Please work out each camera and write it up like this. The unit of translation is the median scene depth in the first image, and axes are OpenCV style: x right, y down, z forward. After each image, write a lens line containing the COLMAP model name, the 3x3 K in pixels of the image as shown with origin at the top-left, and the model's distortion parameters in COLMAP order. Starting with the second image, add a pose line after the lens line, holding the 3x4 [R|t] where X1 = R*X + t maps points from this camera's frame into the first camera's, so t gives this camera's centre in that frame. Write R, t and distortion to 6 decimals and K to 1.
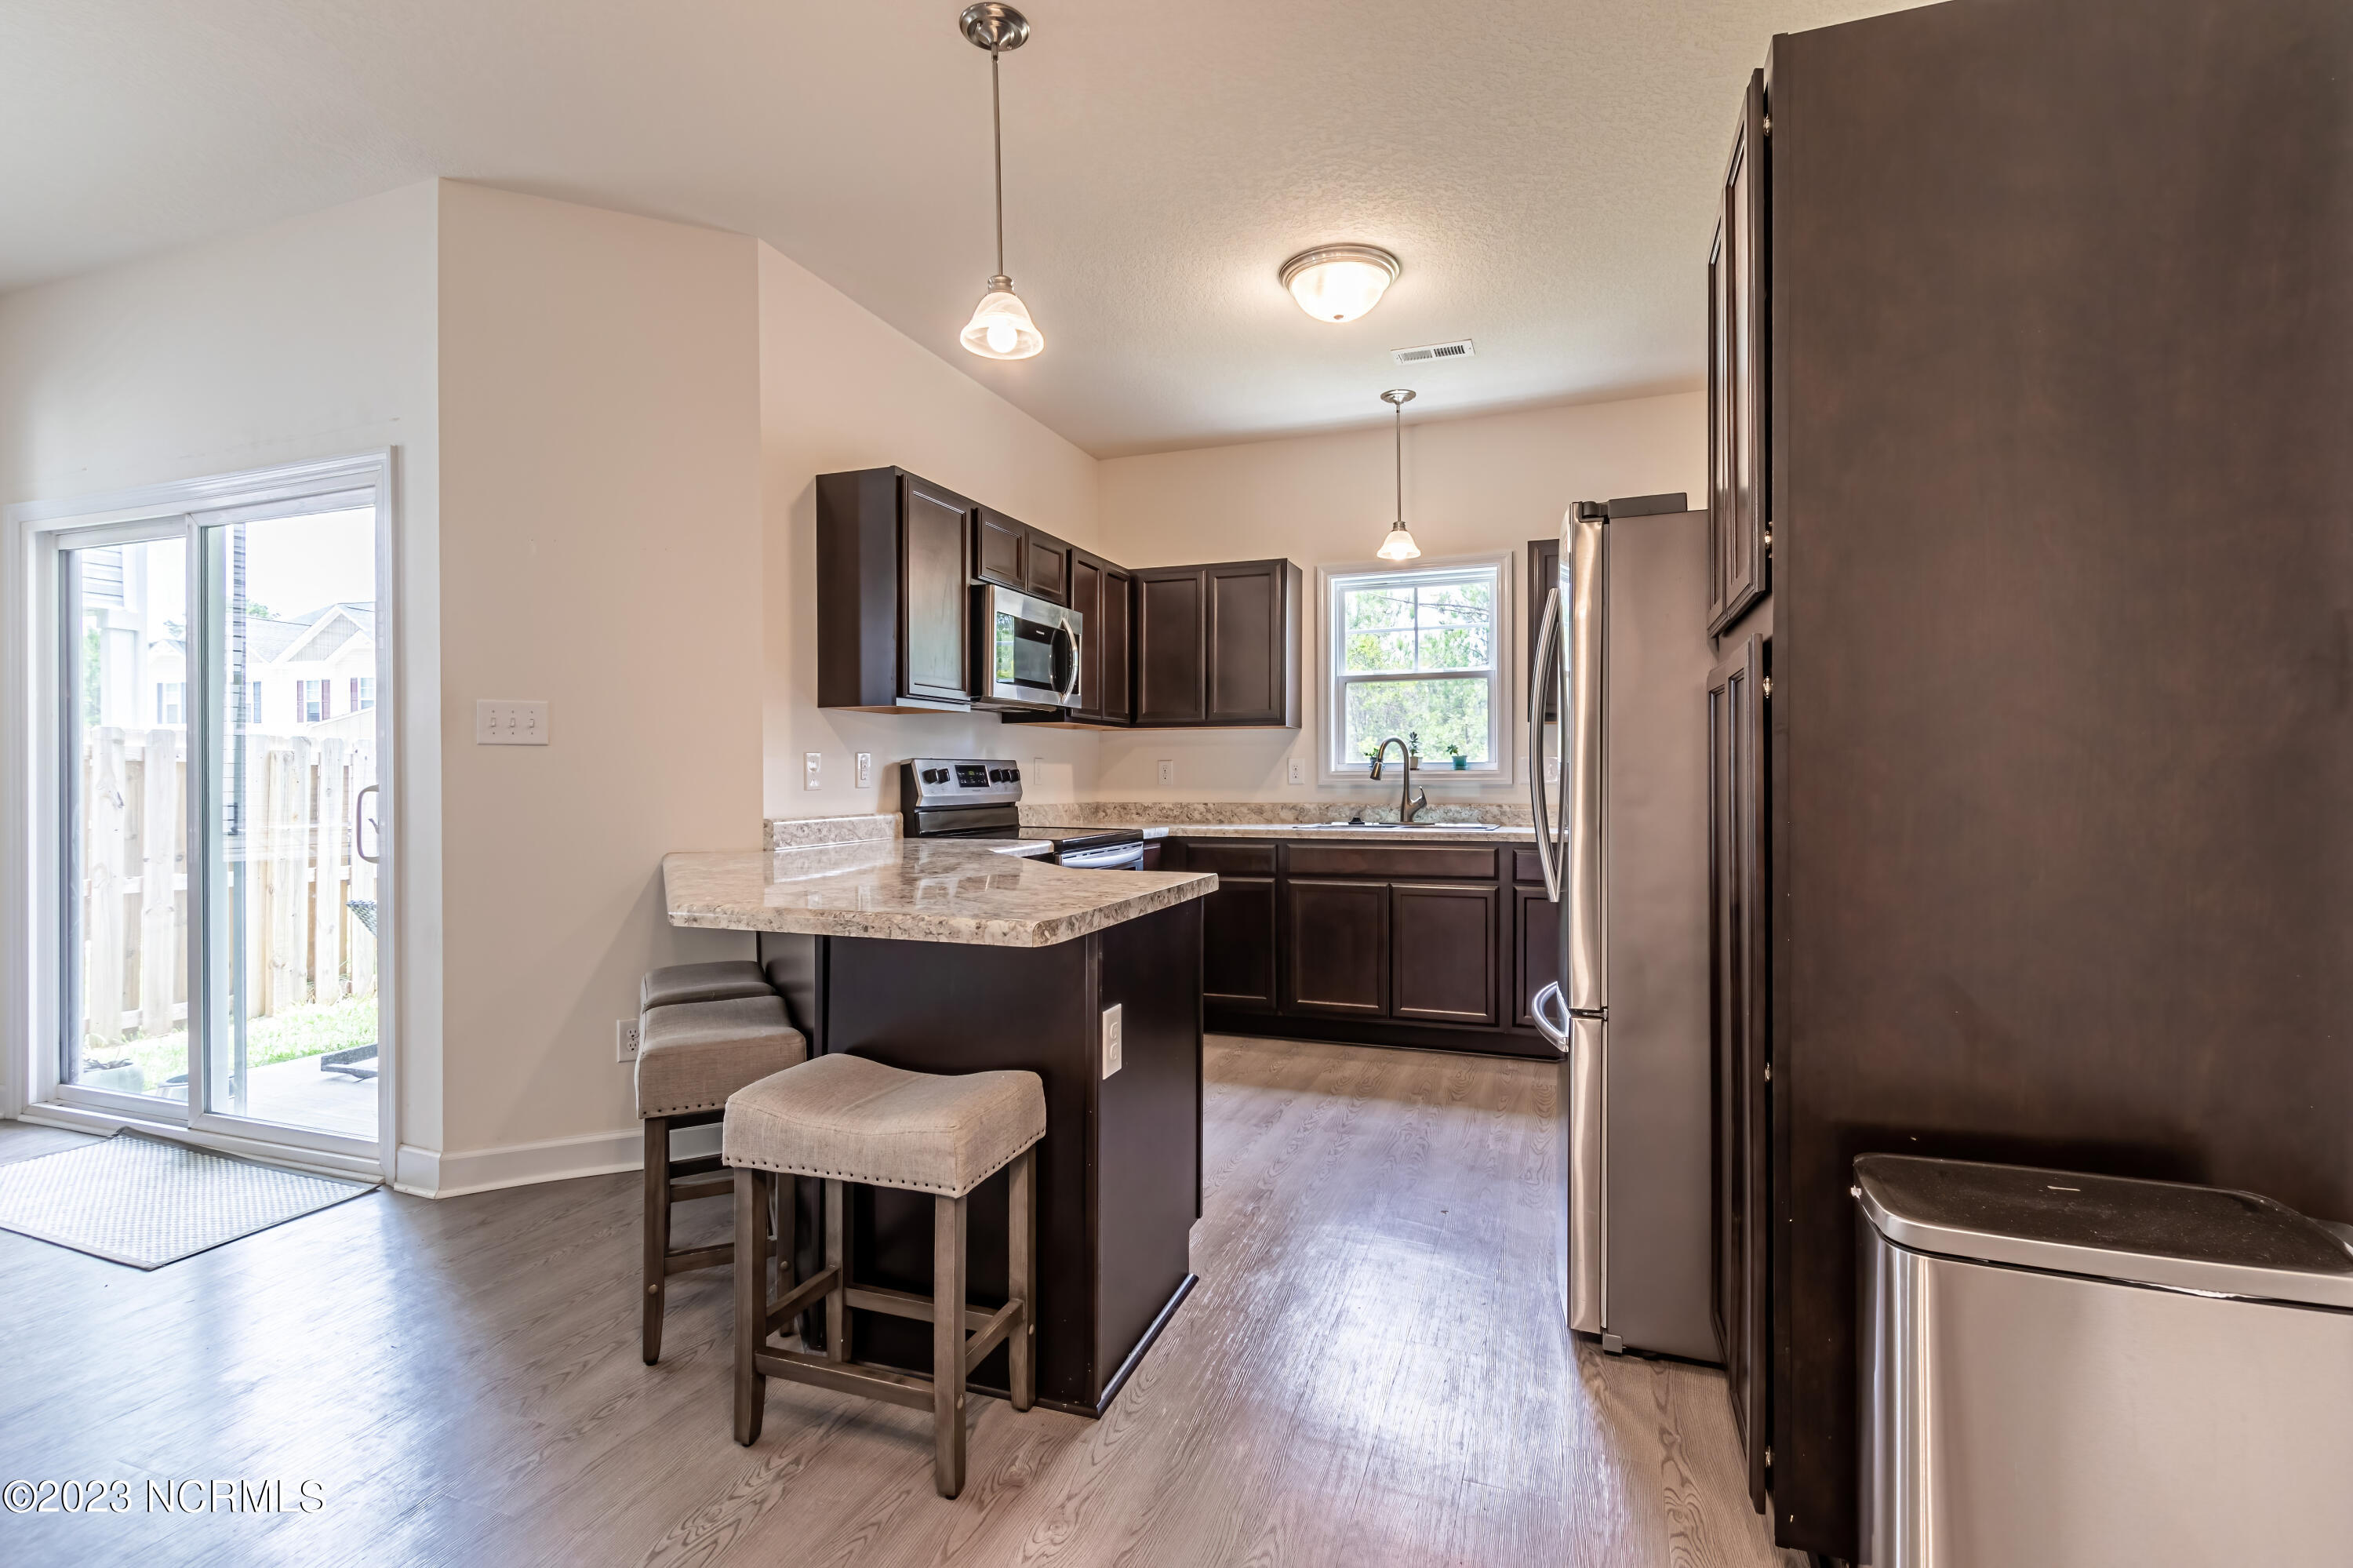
lens RADIAL K [[1106.7, 0, 1175.5], [0, 1106.7, 790.5], [0, 0, 1]] dist [0.002900, -0.000150]
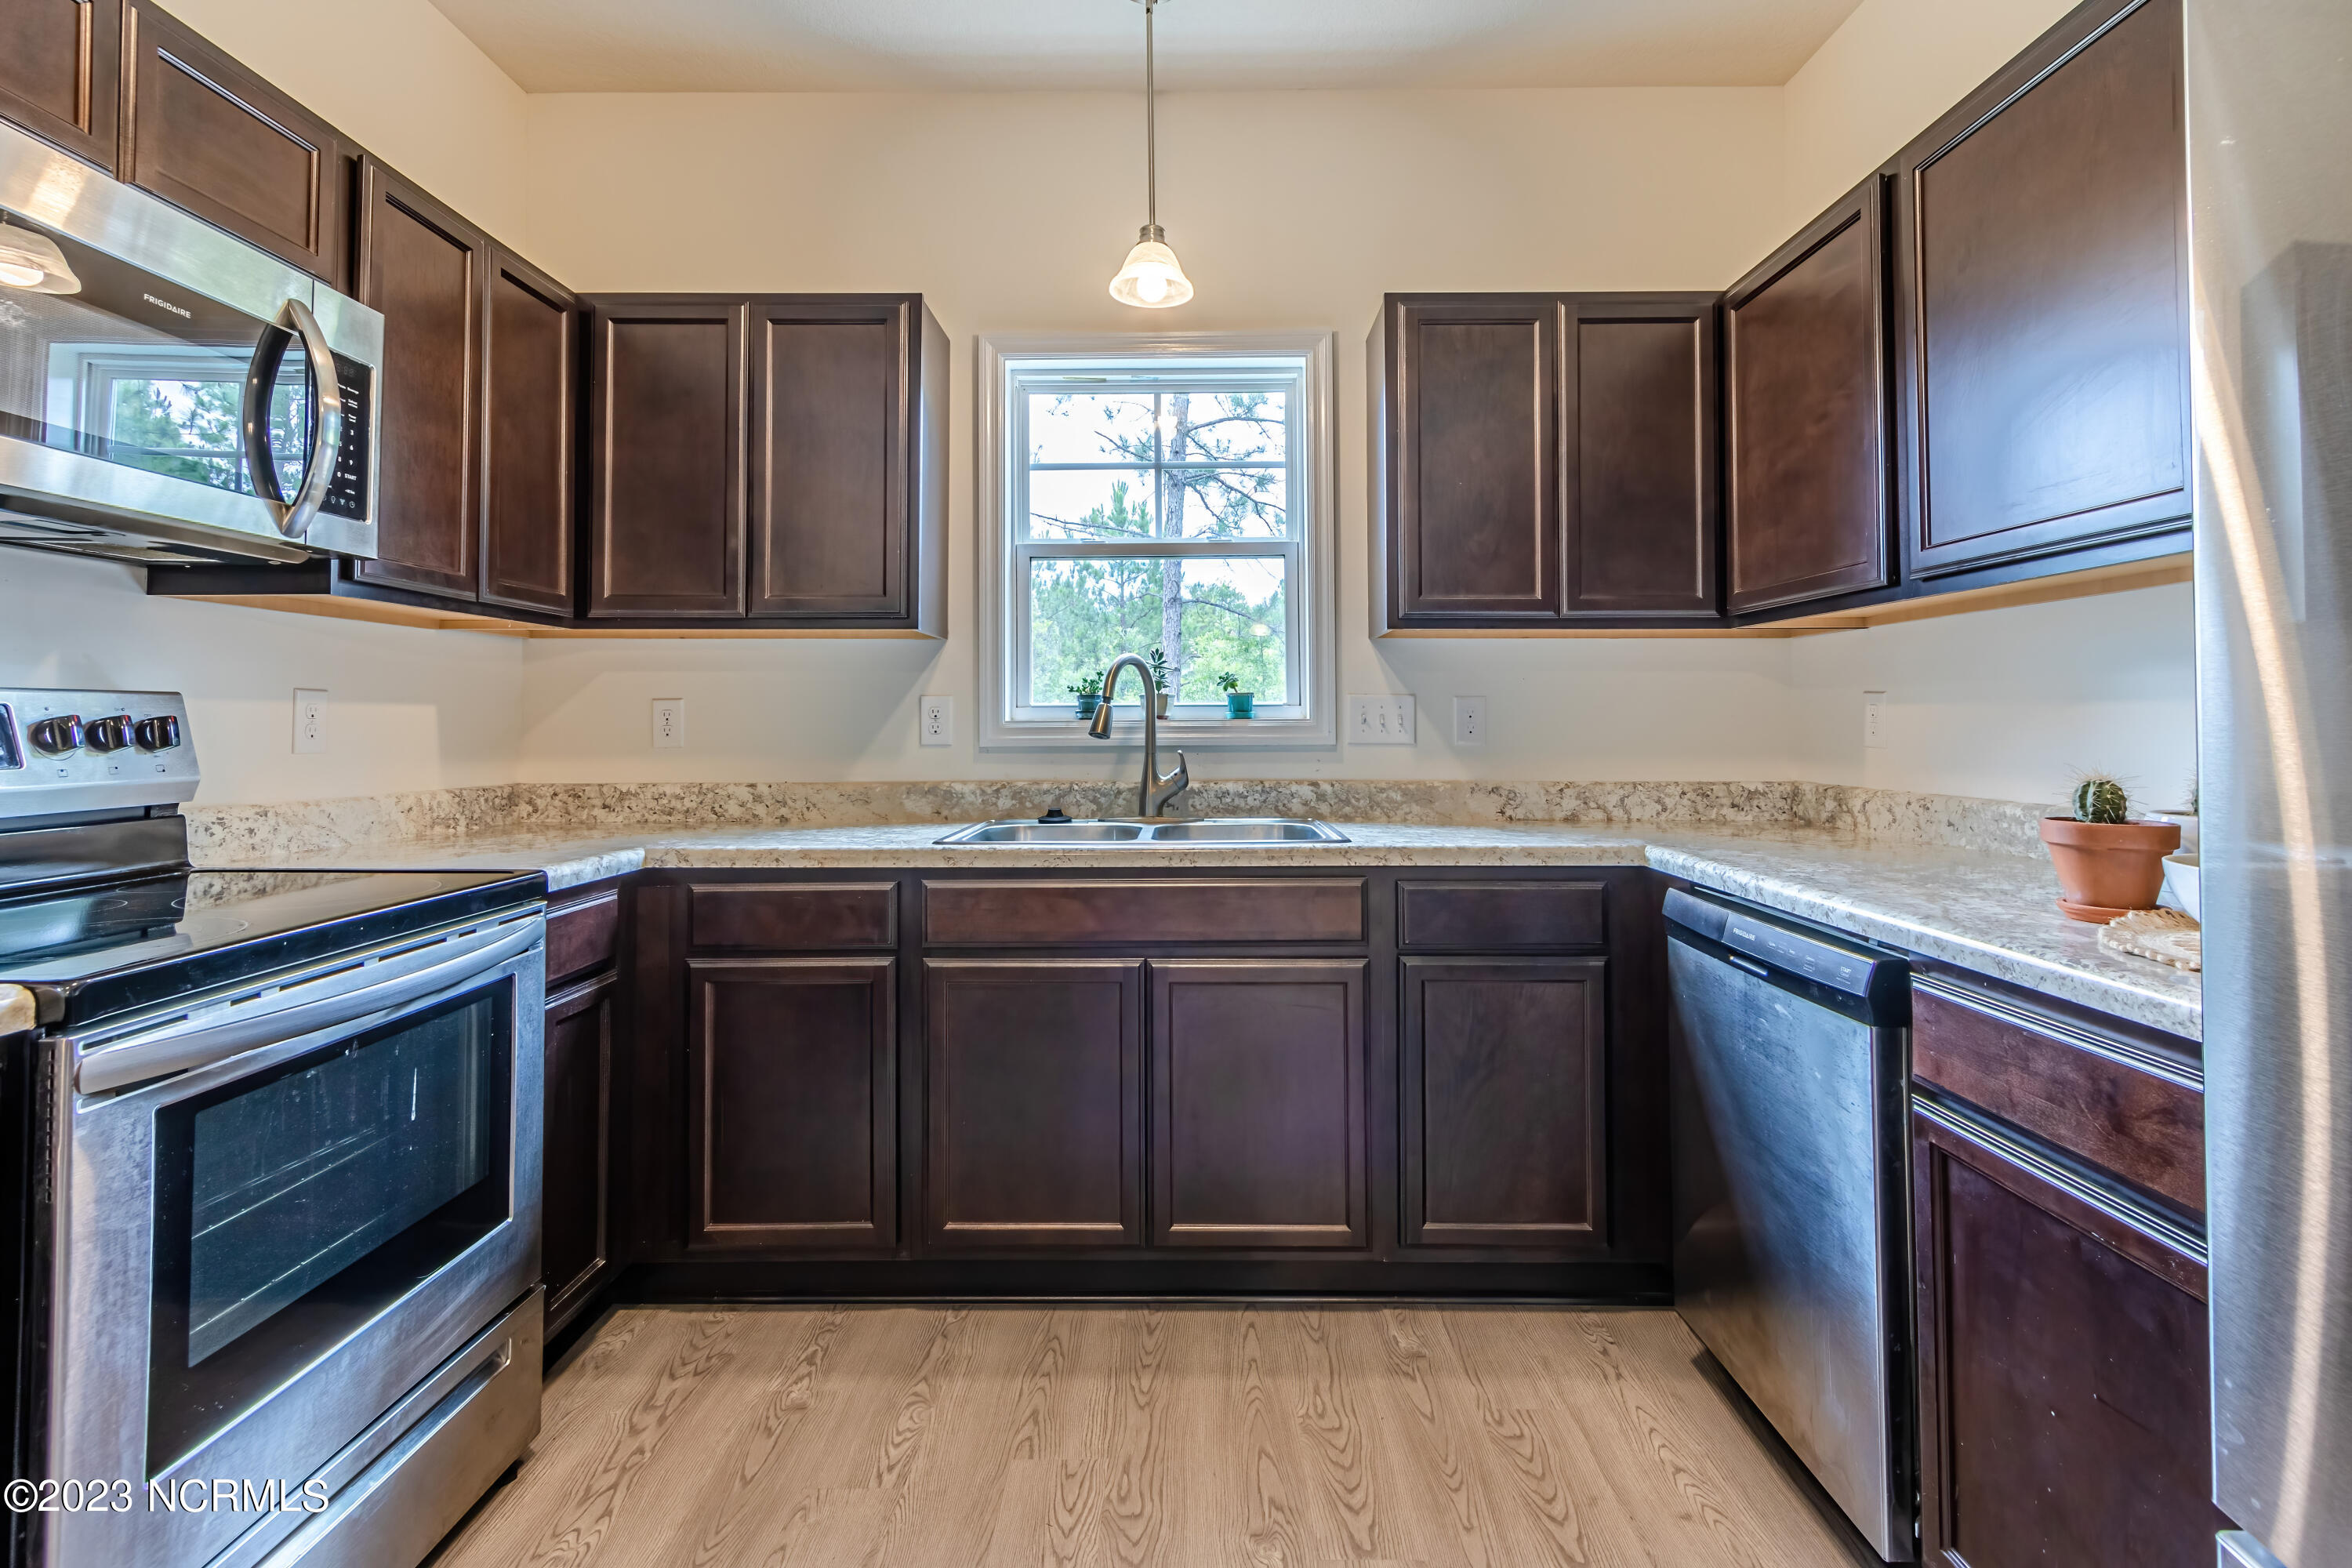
lens RADIAL K [[1102.0, 0, 1188.5], [0, 1102.0, 690.0], [0, 0, 1]] dist [0.001844, 0.000089]
pose [[0.939032, 0.009866, 0.343687, 0.047845], [0.005192, 0.999067, -0.042866, -0.010293], [-0.343789, 0.042037, 0.938105, 0.539535]]
